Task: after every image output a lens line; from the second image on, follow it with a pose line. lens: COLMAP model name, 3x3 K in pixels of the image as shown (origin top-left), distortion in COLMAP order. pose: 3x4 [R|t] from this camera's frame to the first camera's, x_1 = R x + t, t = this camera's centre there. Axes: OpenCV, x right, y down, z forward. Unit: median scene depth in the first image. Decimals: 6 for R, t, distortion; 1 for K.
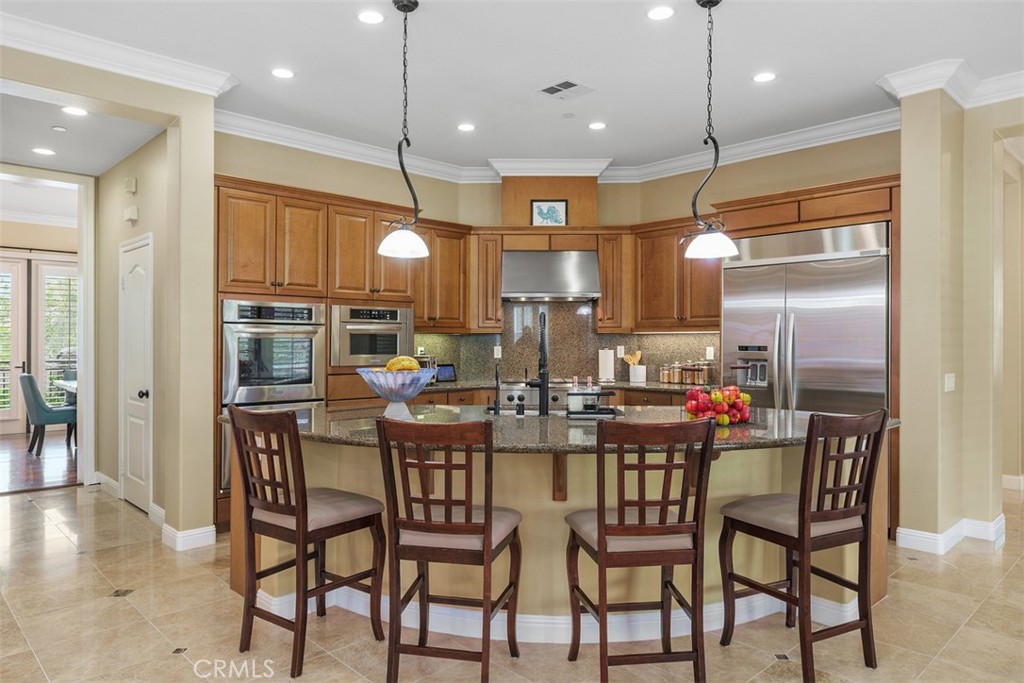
lens RADIAL K [[669.9, 0, 512.0], [0, 669.9, 341.5], [0, 0, 1]] dist [0.001644, 0.000144]
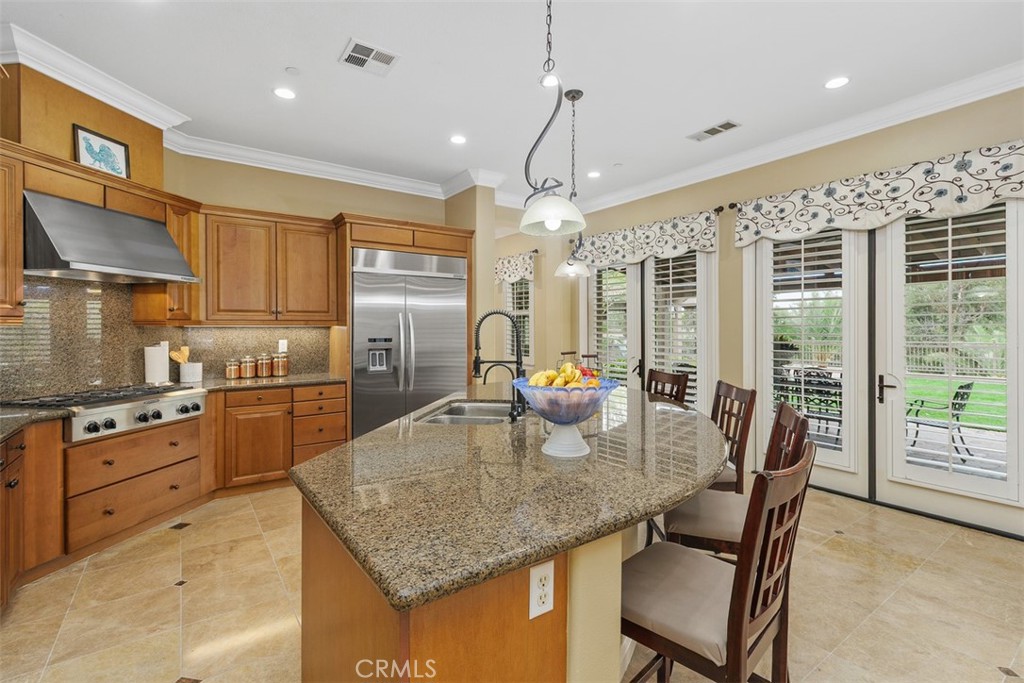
lens RADIAL K [[469.9, 0, 512.4], [0, 469.9, 325.9], [0, 0, 1]] dist [-0.000323, -0.000170]
pose [[0.128887, -0.003827, 0.991652, -0.393997], [0.002796, 0.999990, 0.003496, -0.015388], [-0.991655, 0.002322, 0.128897, 0.547346]]
